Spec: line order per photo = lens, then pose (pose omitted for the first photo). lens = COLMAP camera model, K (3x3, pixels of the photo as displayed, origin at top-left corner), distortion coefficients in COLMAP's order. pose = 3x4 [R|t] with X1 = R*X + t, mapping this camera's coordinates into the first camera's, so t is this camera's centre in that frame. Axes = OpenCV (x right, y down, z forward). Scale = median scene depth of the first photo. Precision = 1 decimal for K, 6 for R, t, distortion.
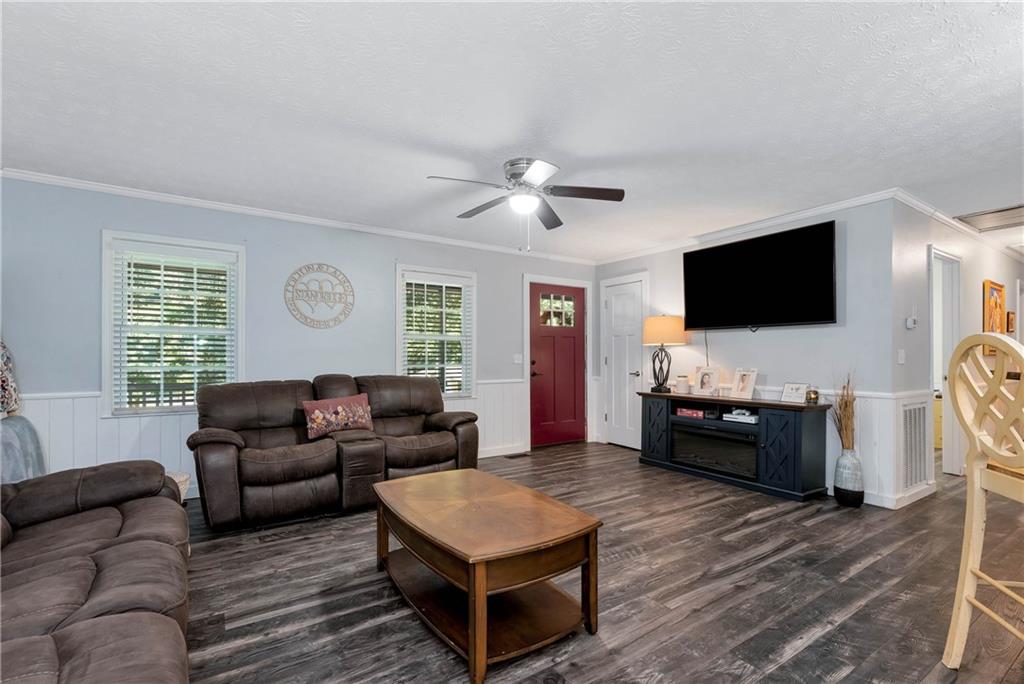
lens RADIAL K [[466.4, 0, 525.6], [0, 466.4, 345.4], [0, 0, 1]] dist [-0.001589, -0.000468]
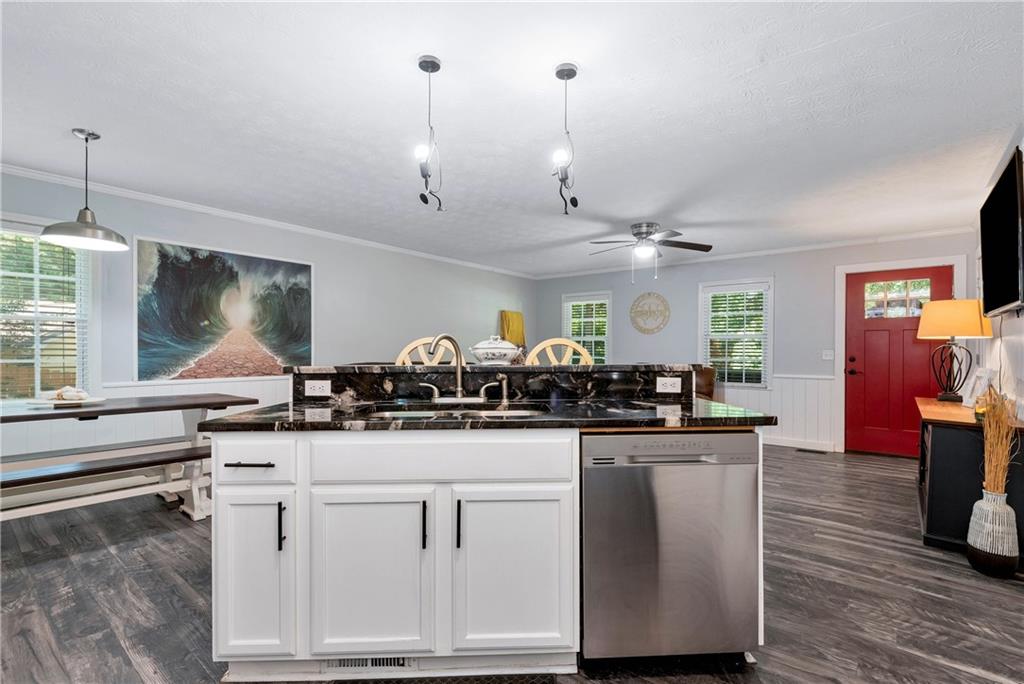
lens RADIAL K [[479.2, 0, 514.6], [0, 479.2, 353.3], [0, 0, 1]] dist [-0.000110, -0.000068]
pose [[0.270740, 0.004729, -0.962641, 1.393919], [0.017298, 0.999803, 0.009777, 0.006405], [0.962497, -0.019299, 0.270605, 0.179958]]
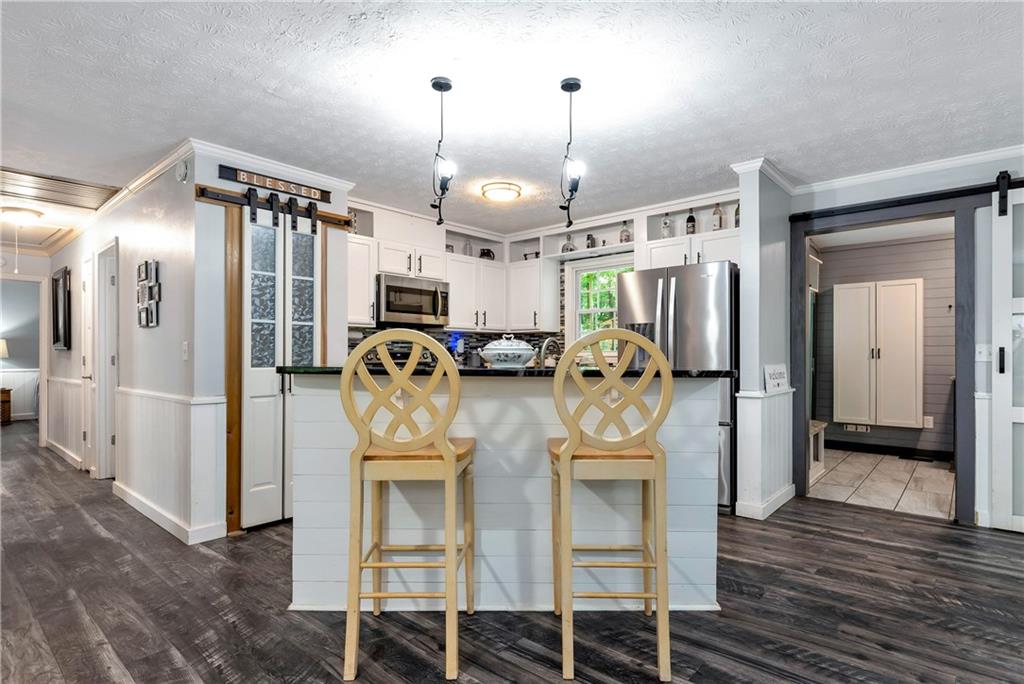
lens RADIAL K [[525.6, 0, 525.2], [0, 525.6, 353.6], [0, 0, 1]] dist [0.000075, 0.000352]
pose [[-0.255131, 0.002445, 0.966903, -0.120620], [-0.022072, 0.999721, -0.008352, 0.017782], [-0.966654, -0.023473, -0.255006, 0.534661]]
